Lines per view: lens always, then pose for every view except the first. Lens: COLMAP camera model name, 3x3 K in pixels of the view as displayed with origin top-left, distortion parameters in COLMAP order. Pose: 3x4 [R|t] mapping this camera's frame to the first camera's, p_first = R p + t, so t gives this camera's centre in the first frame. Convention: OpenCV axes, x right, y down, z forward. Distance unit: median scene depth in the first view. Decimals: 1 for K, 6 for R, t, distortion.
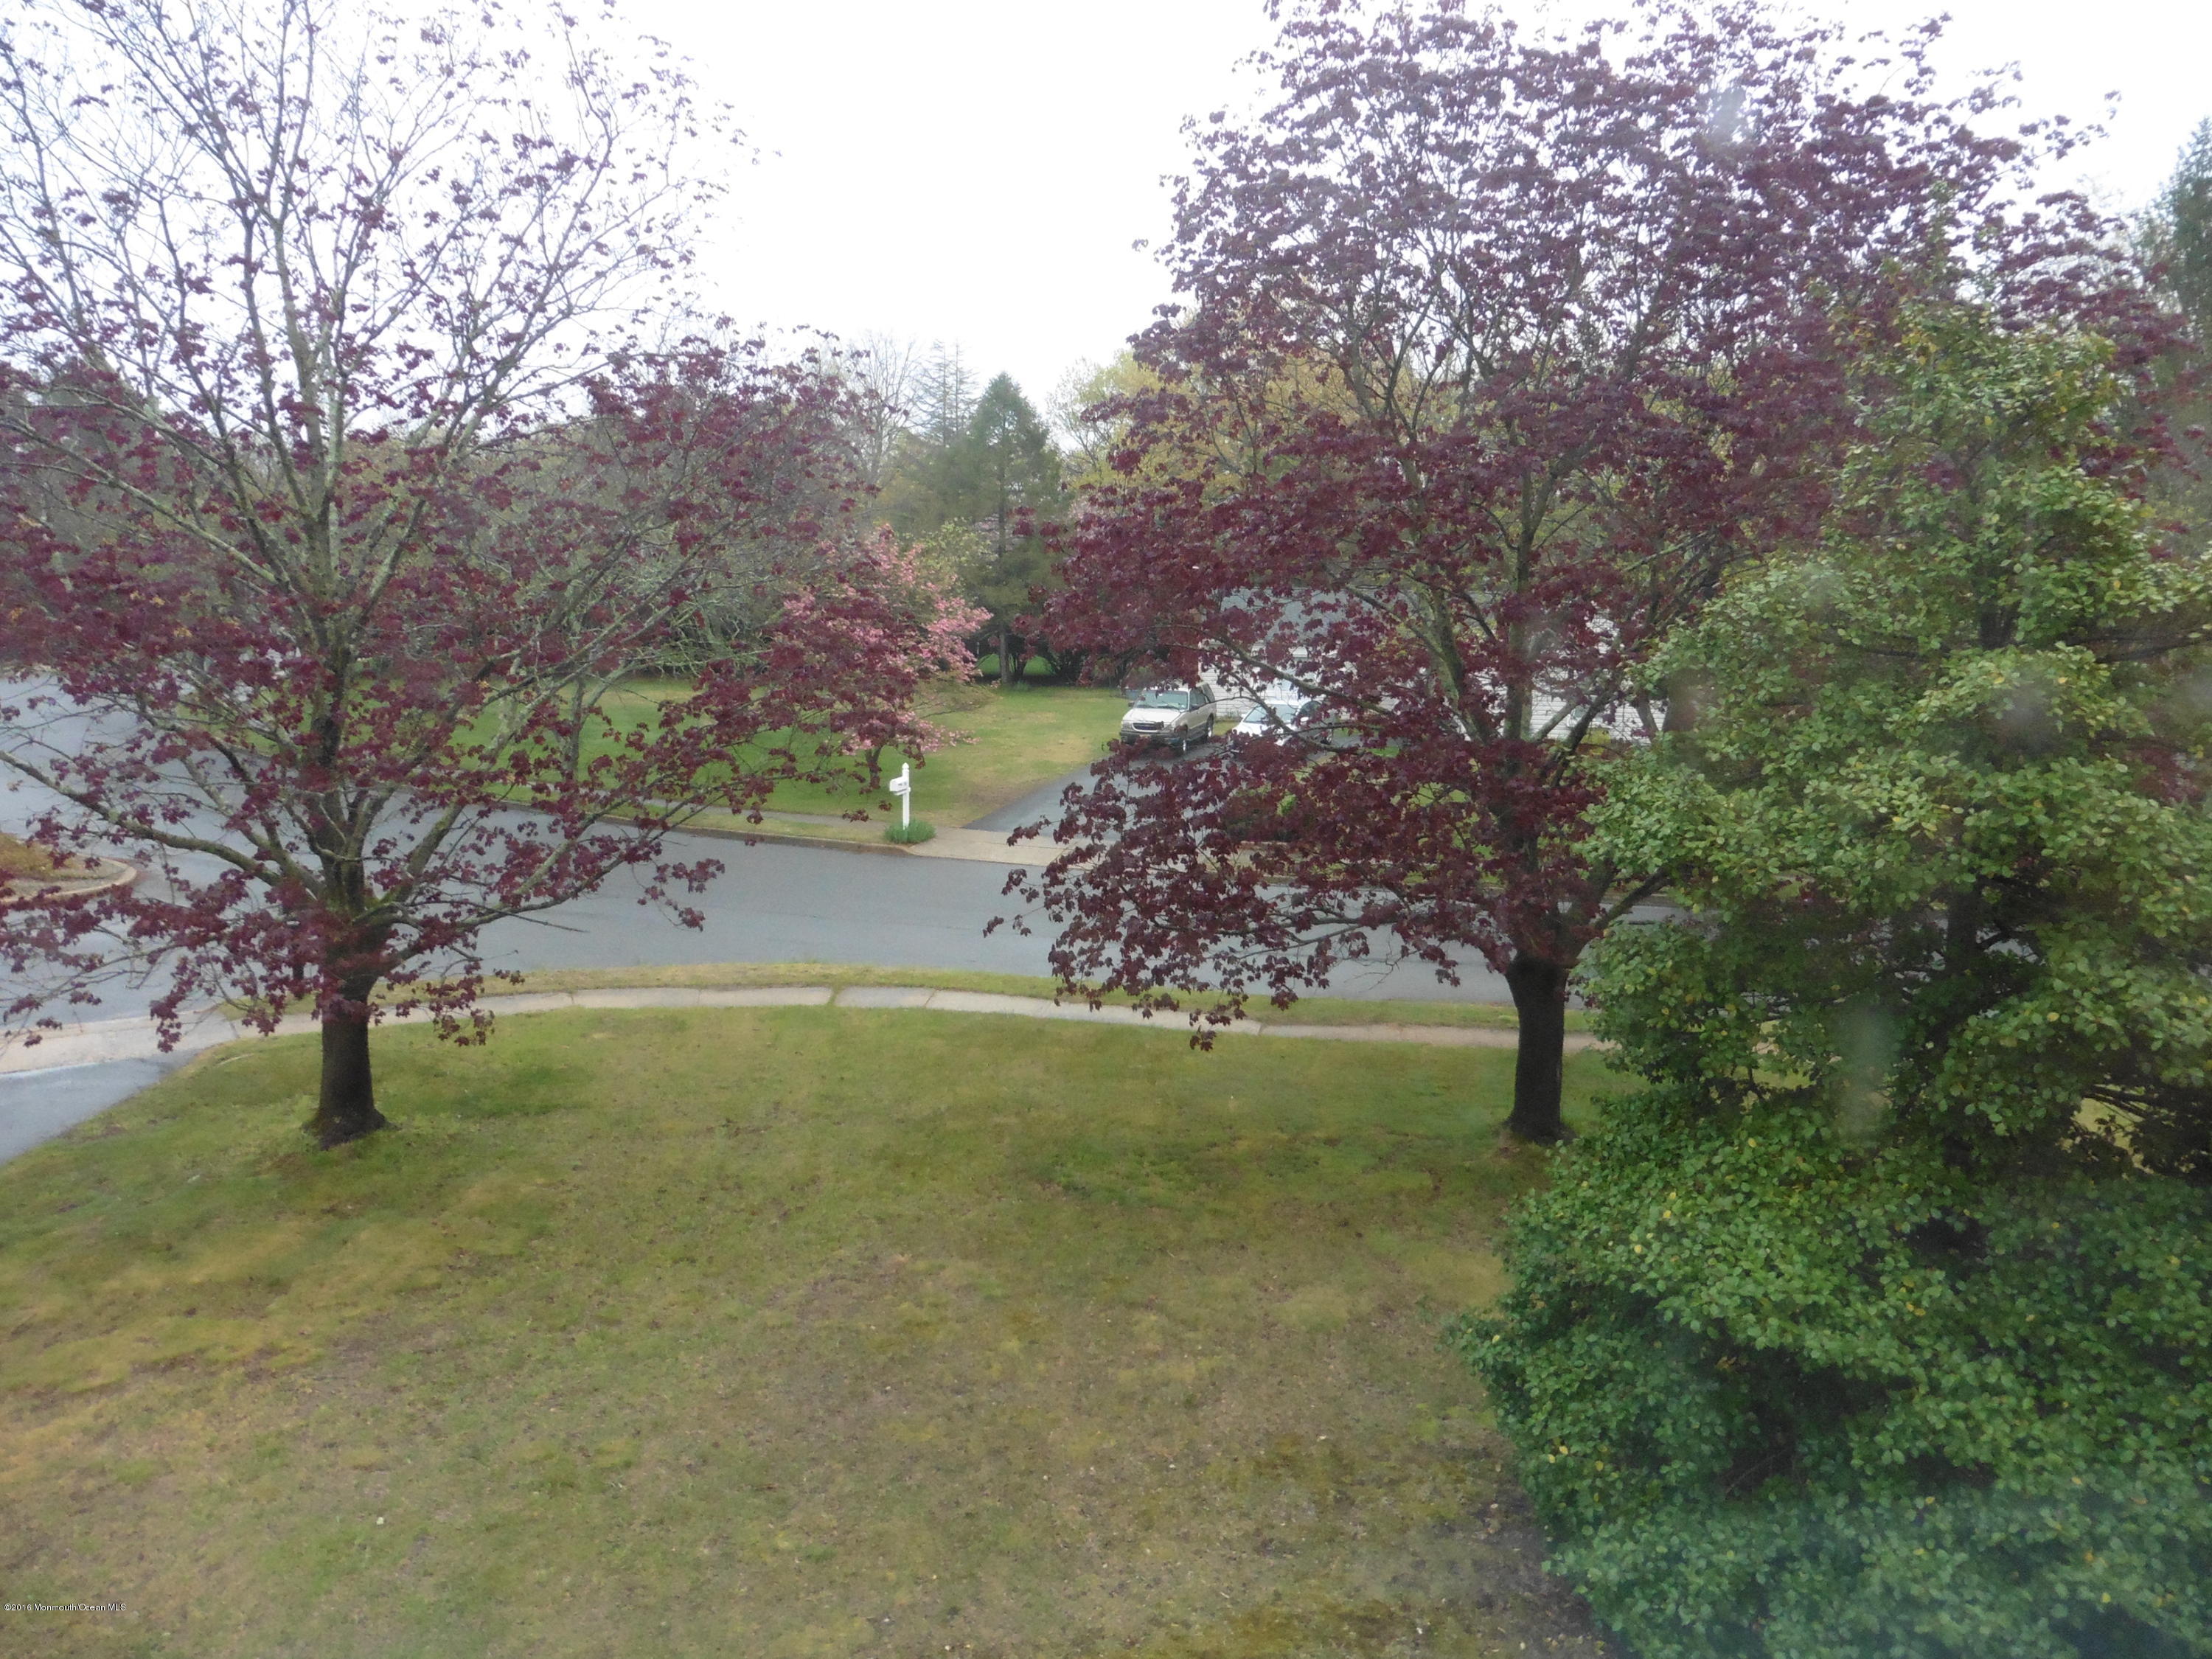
lens RADIAL K [[1614.7, 0, 1107.9], [0, 1614.7, 829.4], [0, 0, 1]] dist [-0.041272, 0.023033]
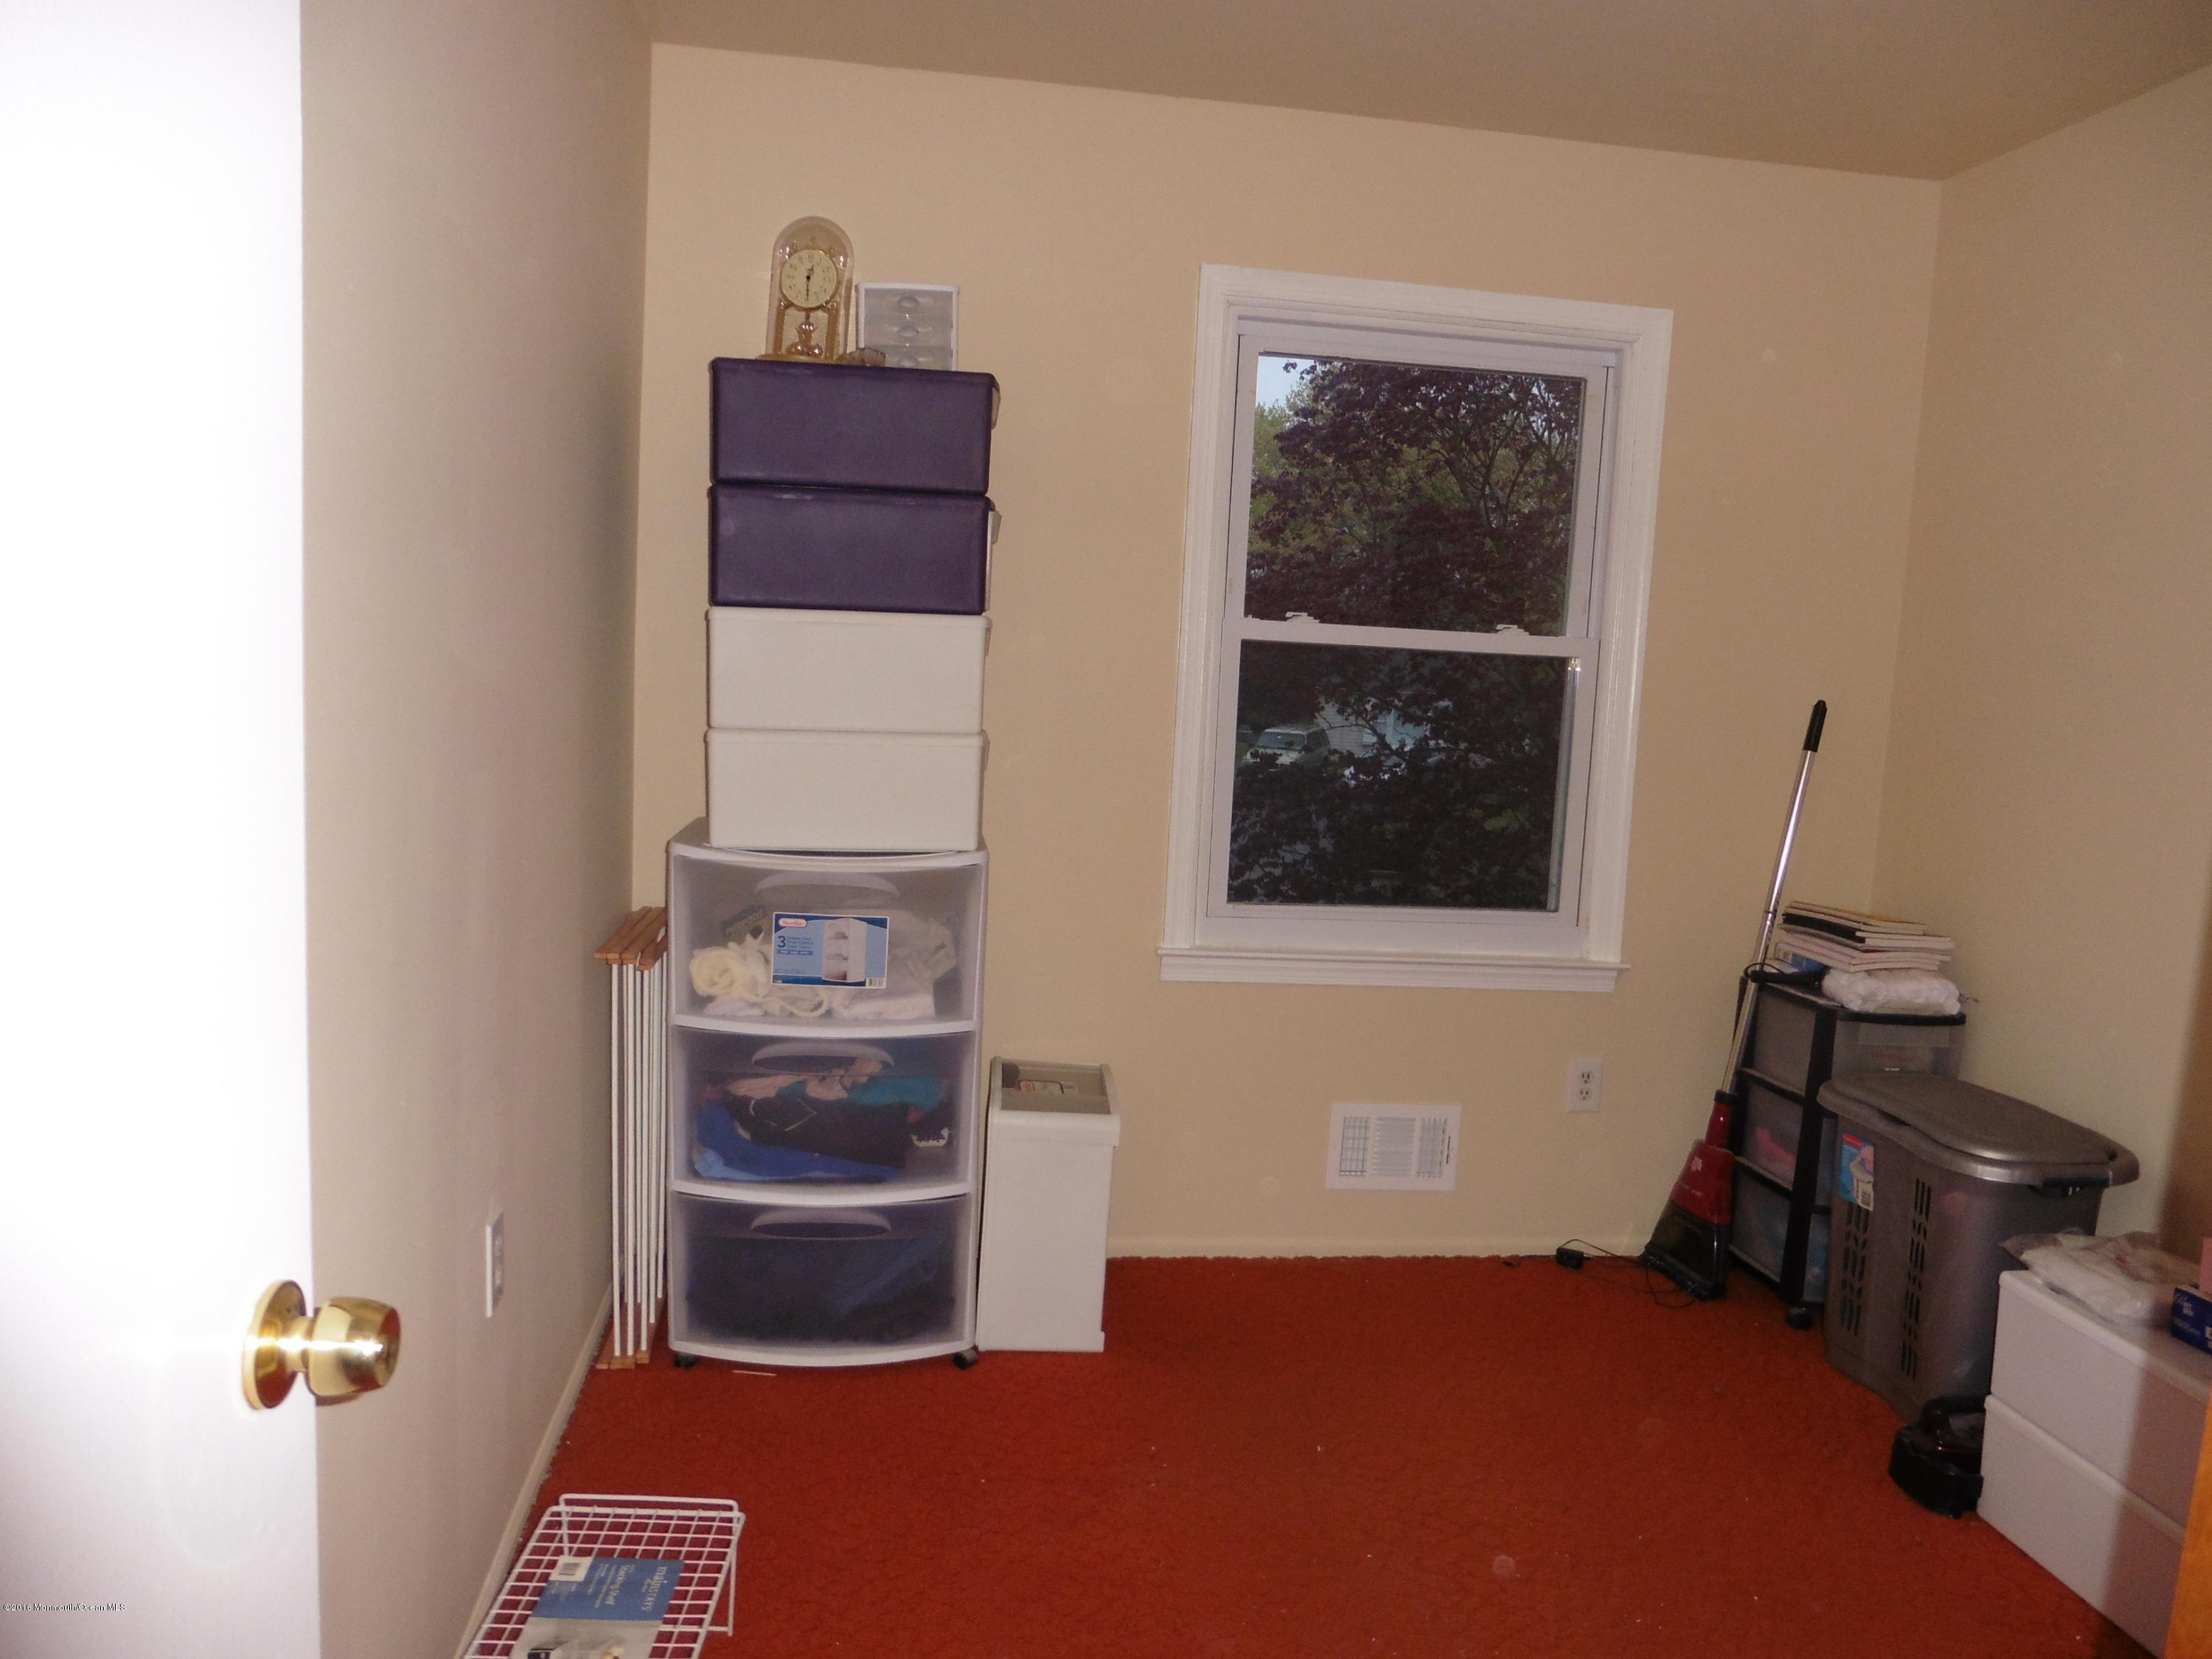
lens RADIAL K [[1614.7, 0, 1103.7], [0, 1614.7, 829.3], [0, 0, 1]] dist [-0.041272, 0.023033]
pose [[0.997010, 0.036326, -0.068199, -0.023173], [-0.038227, 0.998910, -0.026780, 0.039649], [0.067152, 0.029307, 0.997312, -0.241883]]
